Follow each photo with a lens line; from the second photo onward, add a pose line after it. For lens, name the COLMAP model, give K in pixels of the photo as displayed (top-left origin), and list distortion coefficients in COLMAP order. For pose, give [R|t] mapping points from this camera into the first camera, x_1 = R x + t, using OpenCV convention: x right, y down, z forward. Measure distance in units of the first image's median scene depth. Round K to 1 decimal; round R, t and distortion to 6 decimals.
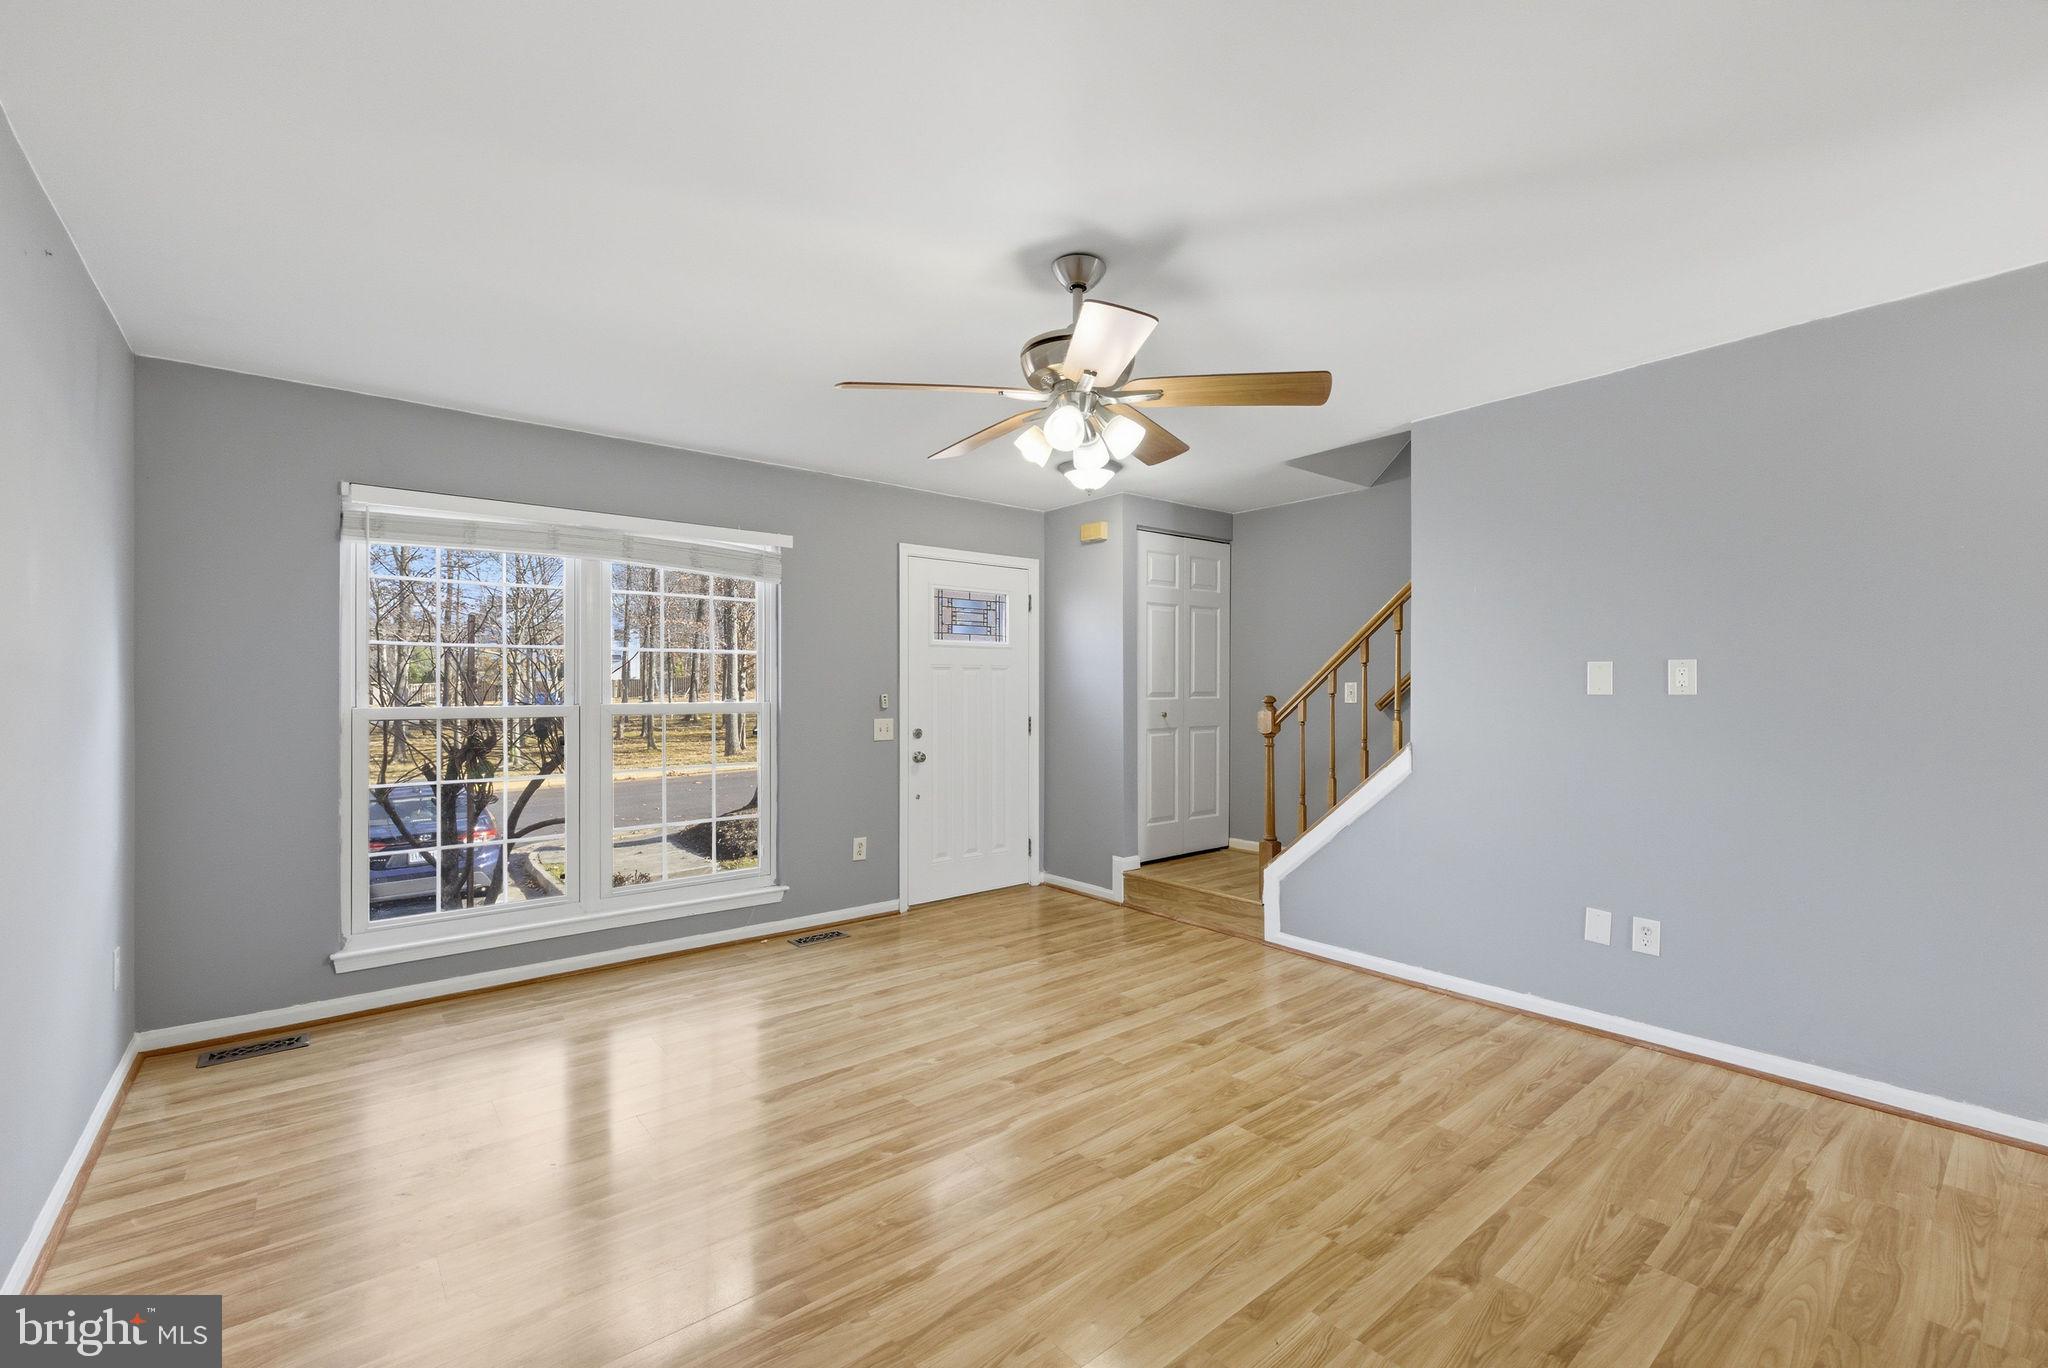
lens RADIAL K [[850.5, 0, 1024.0], [0, 850.5, 684.0], [0, 0, 1]] dist [0.006926, -0.000385]
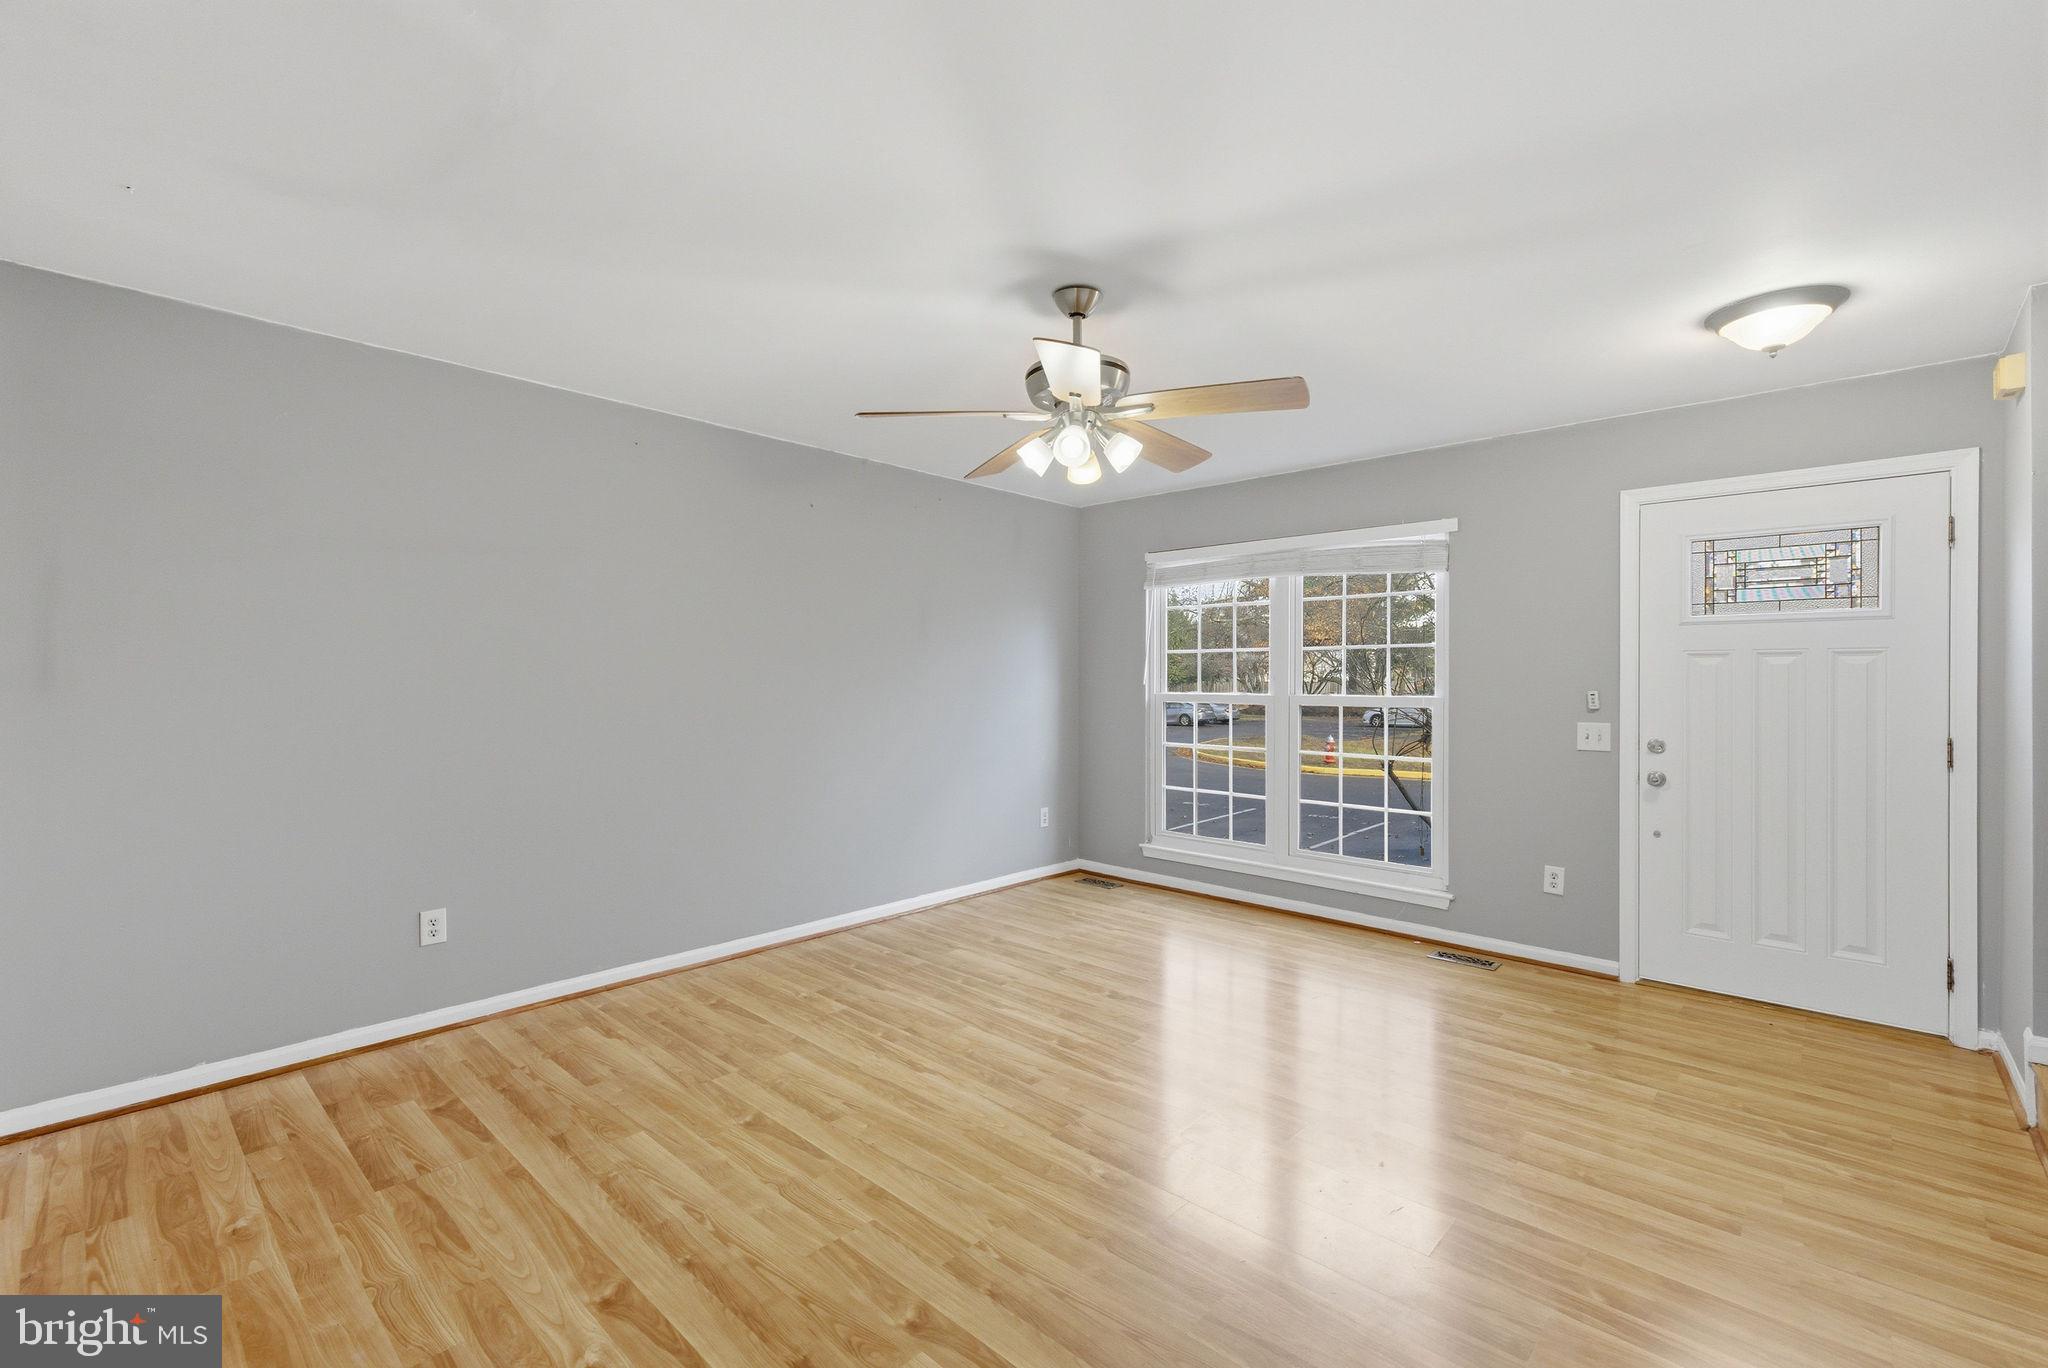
lens RADIAL K [[865.5, 0, 1024.0], [0, 865.5, 674.9], [0, 0, 1]] dist [0.006275, -0.000708]
pose [[0.150418, -0.002370, -0.988620, 0.770483], [-0.000708, 0.999997, -0.002505, -0.001129], [0.988622, 0.001077, 0.150416, 0.514057]]
